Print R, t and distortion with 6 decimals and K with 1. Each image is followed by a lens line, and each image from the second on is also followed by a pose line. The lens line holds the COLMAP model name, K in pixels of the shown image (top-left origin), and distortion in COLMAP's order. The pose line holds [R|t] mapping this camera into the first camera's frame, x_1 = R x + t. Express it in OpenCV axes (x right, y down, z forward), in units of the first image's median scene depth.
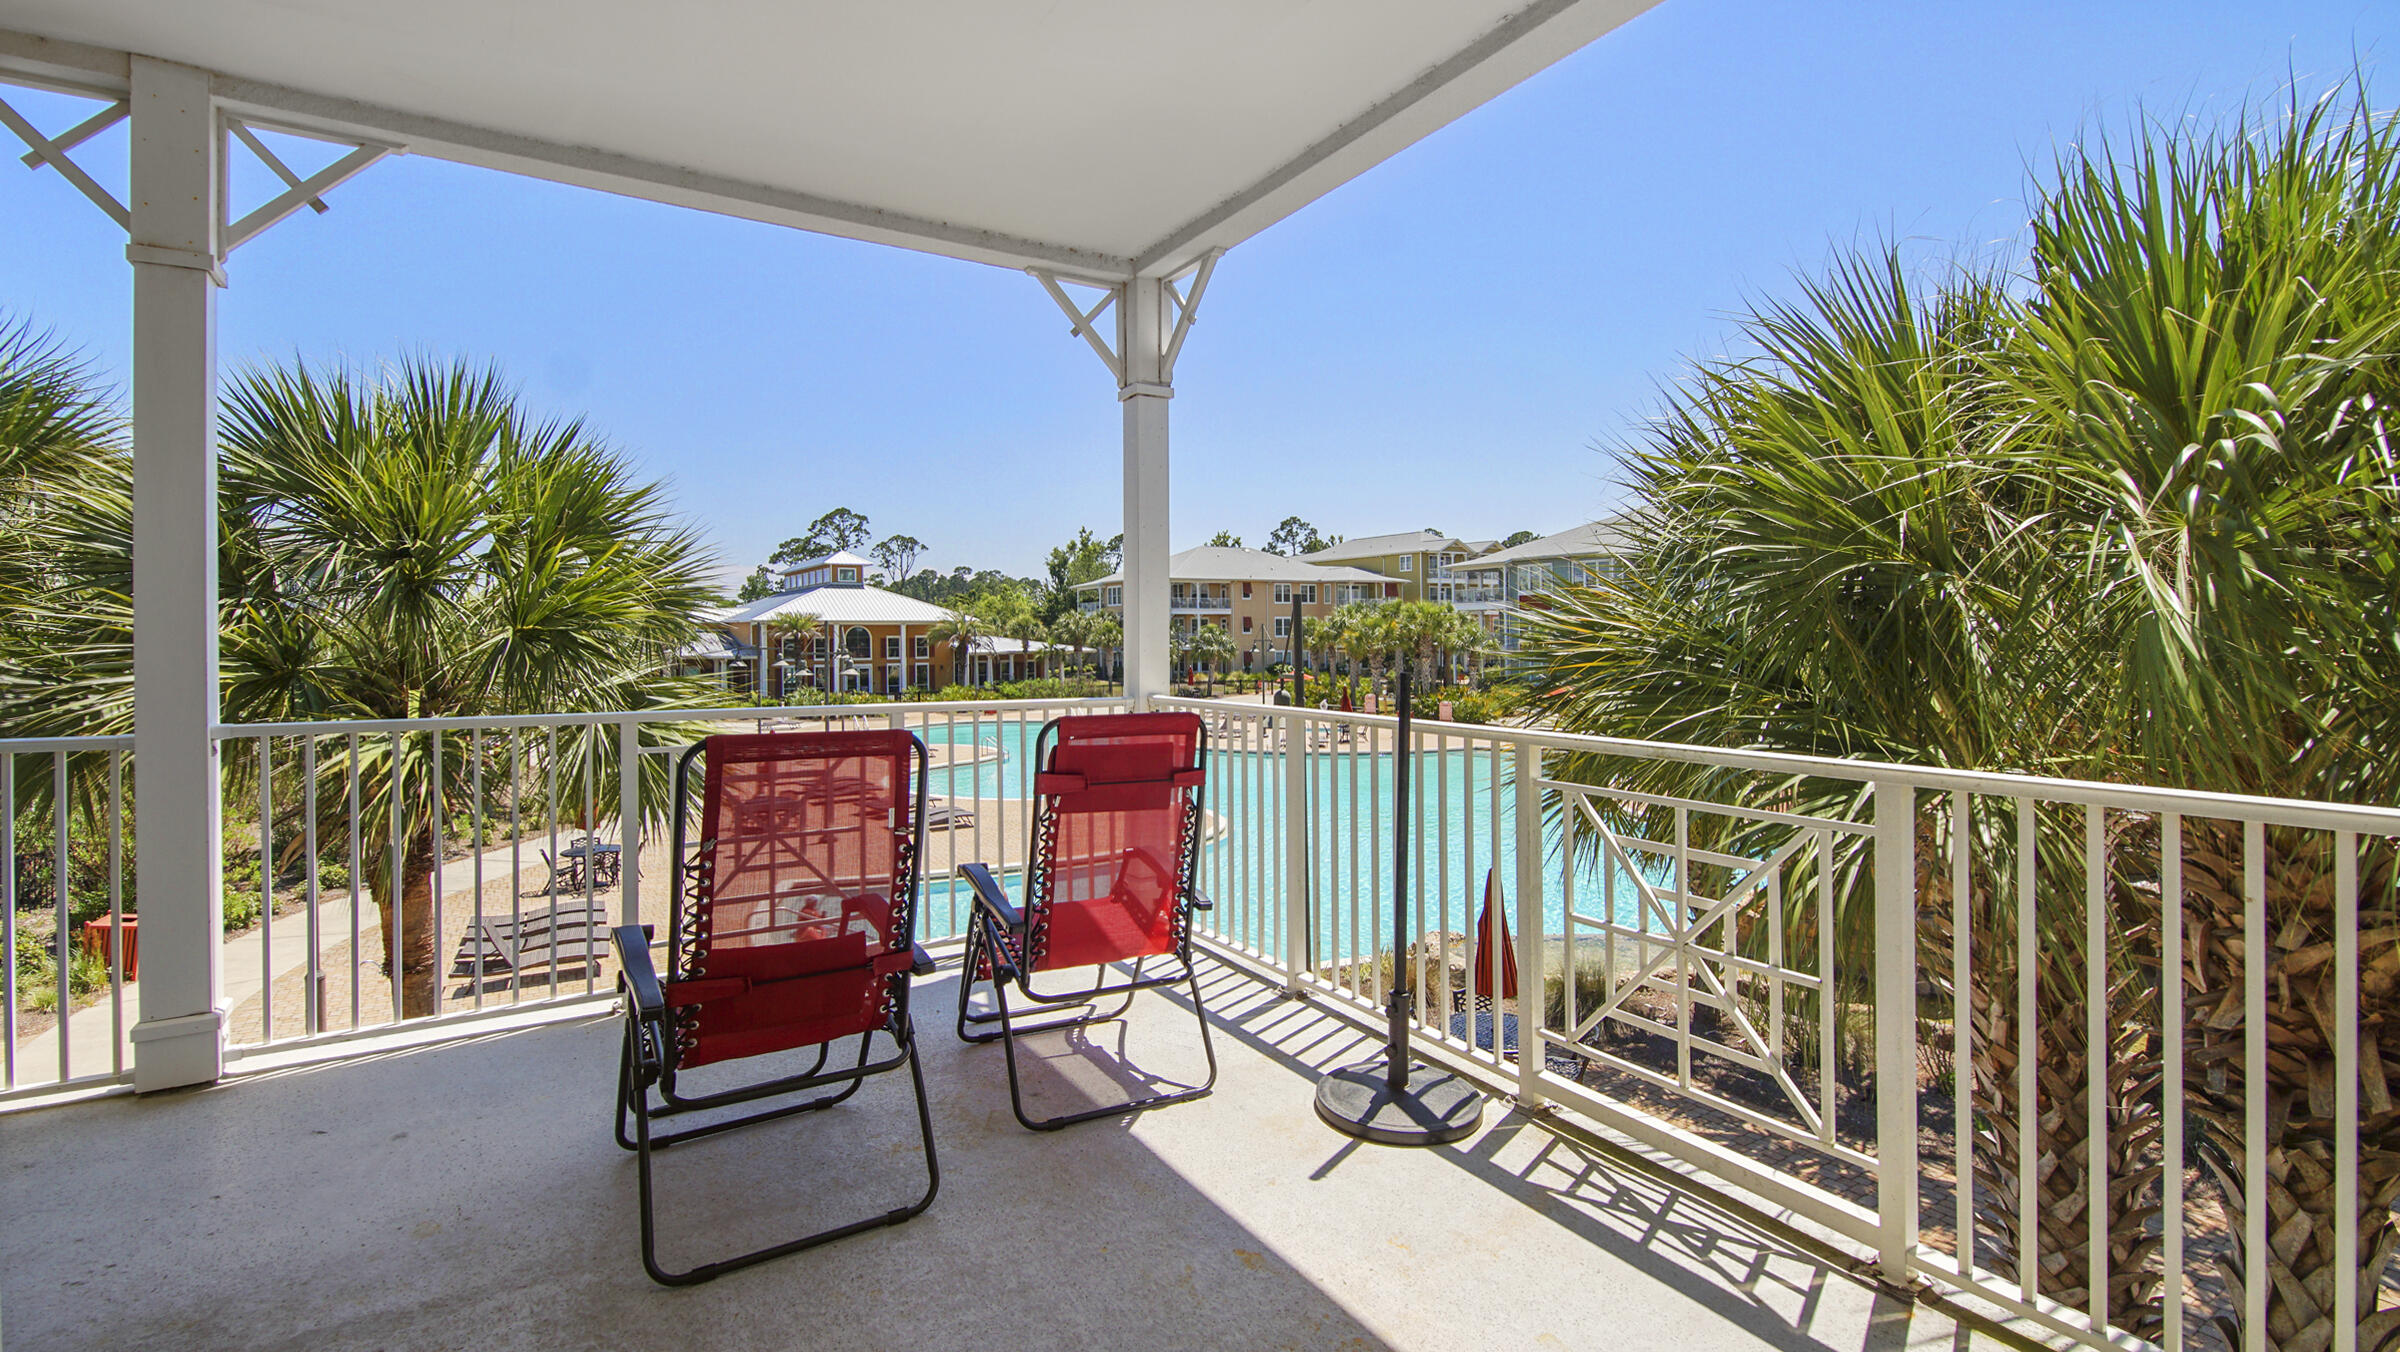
lens RADIAL K [[1112.8, 0, 1152.6], [0, 1112.8, 641.8], [0, 0, 1]] dist [0.035903, -0.019758]
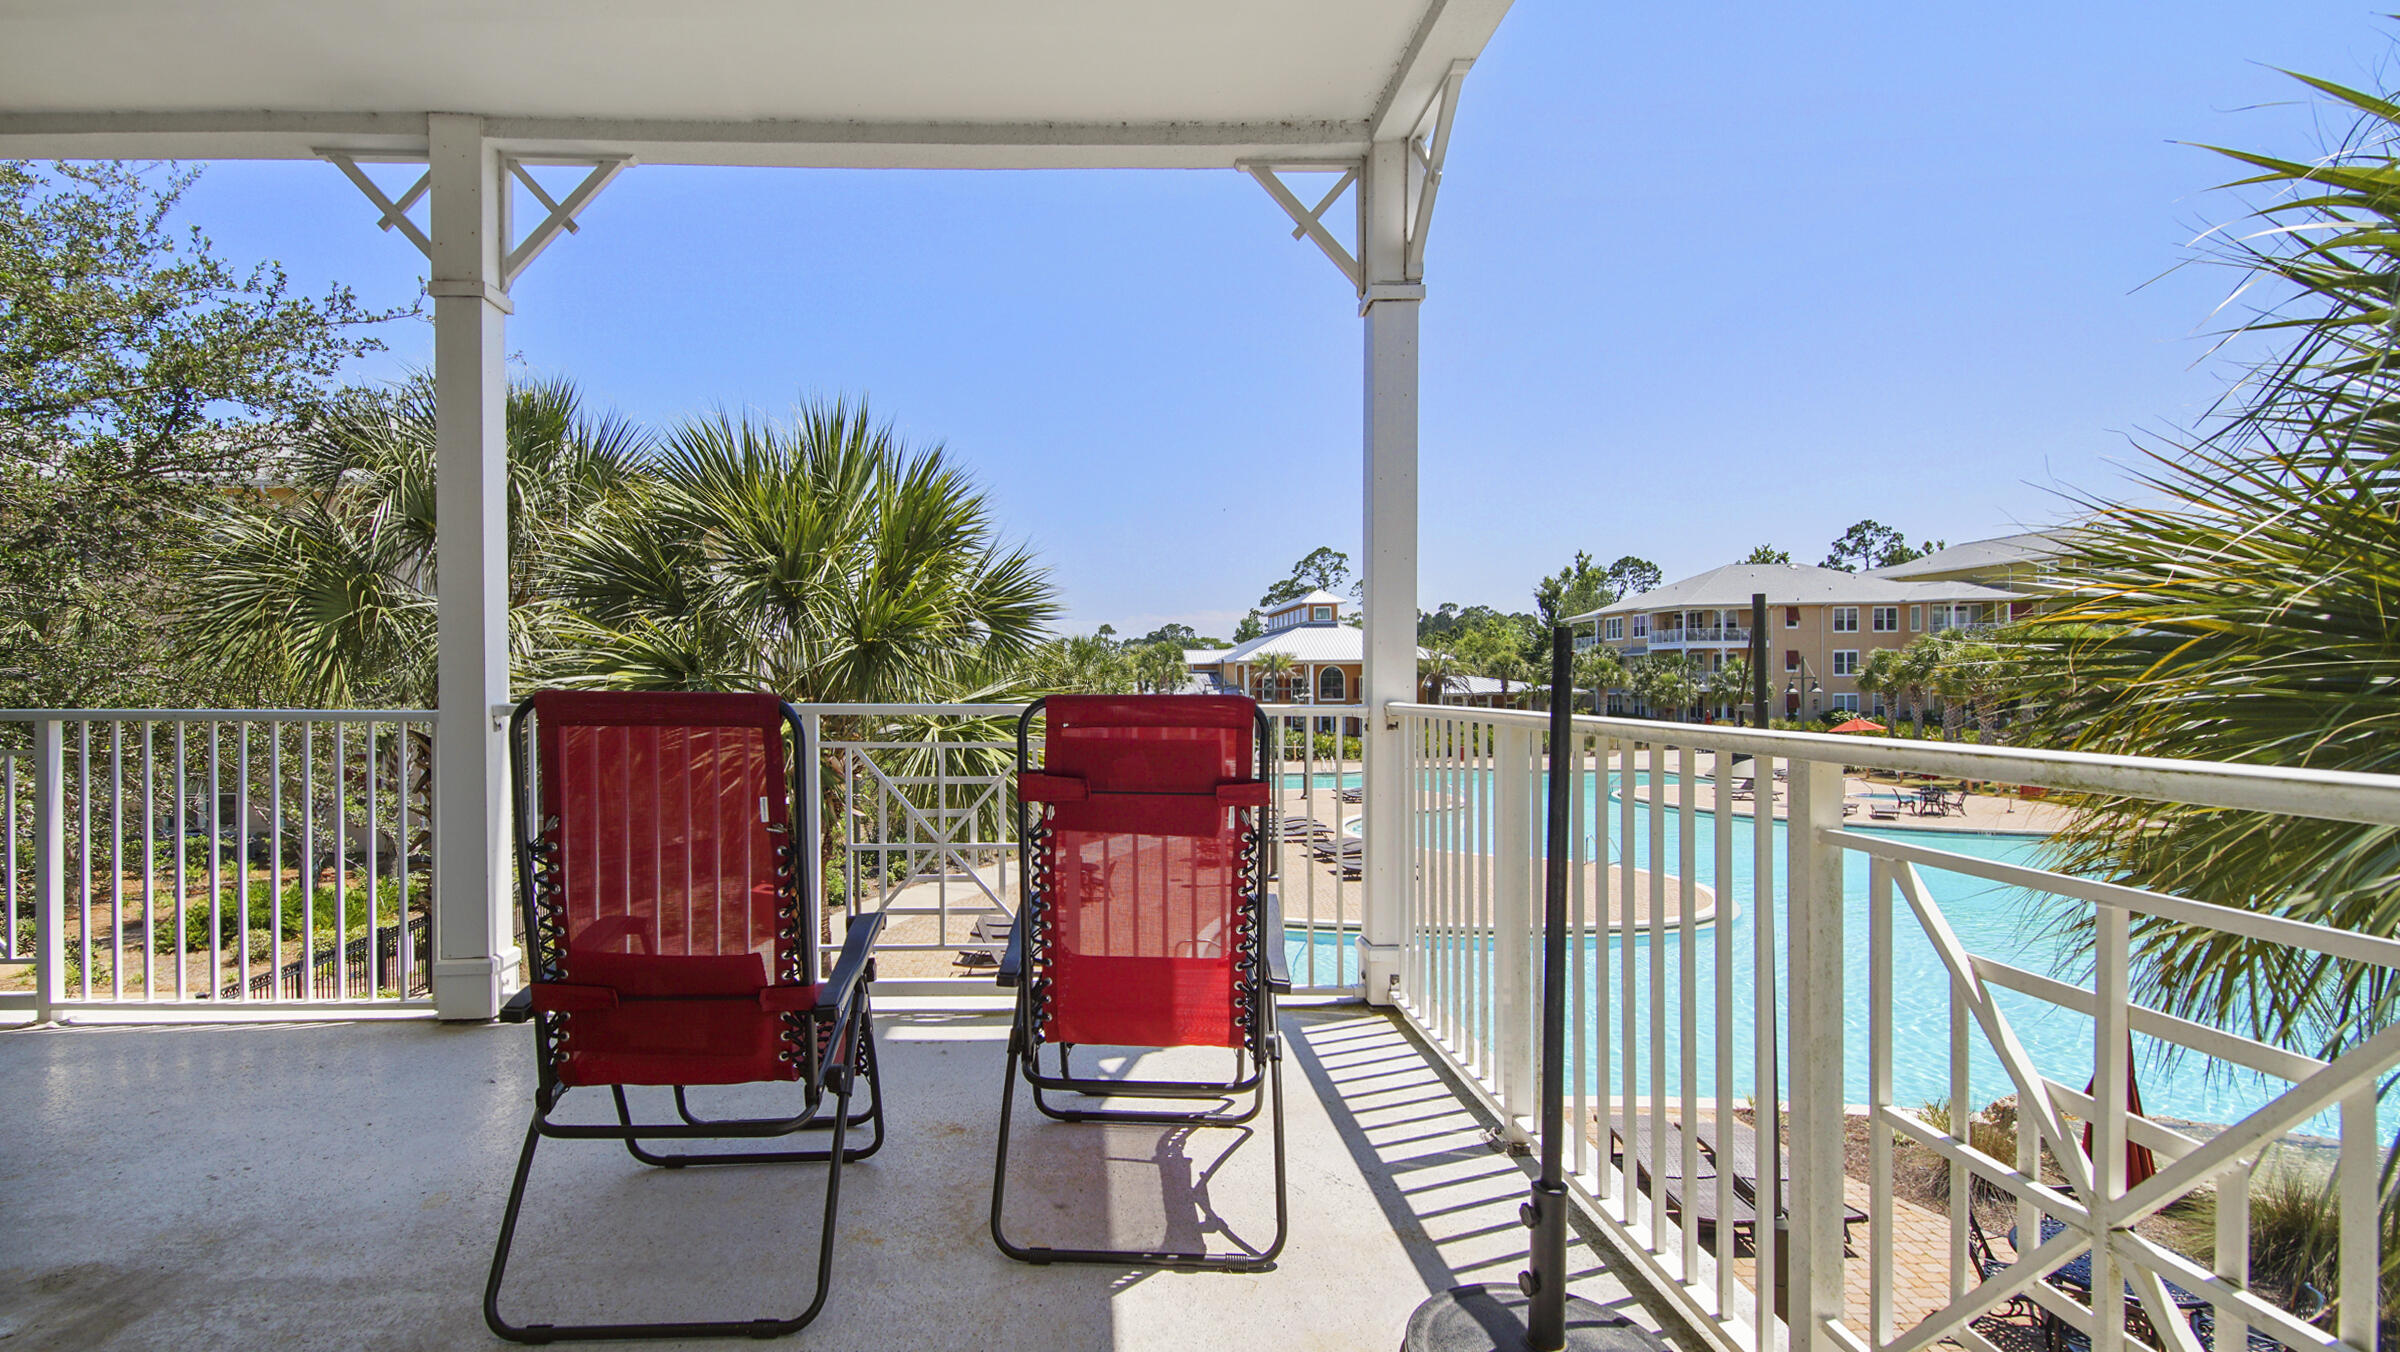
lens RADIAL K [[1112.8, 0, 1059.8], [0, 1112.8, 690.2], [0, 0, 1]] dist [0.035903, -0.019758]
pose [[0.870571, 0.011660, -0.491904, 0.177470], [-0.008844, 0.999928, 0.008050, 0.037059], [0.491963, -0.002658, 0.870612, 0.238768]]
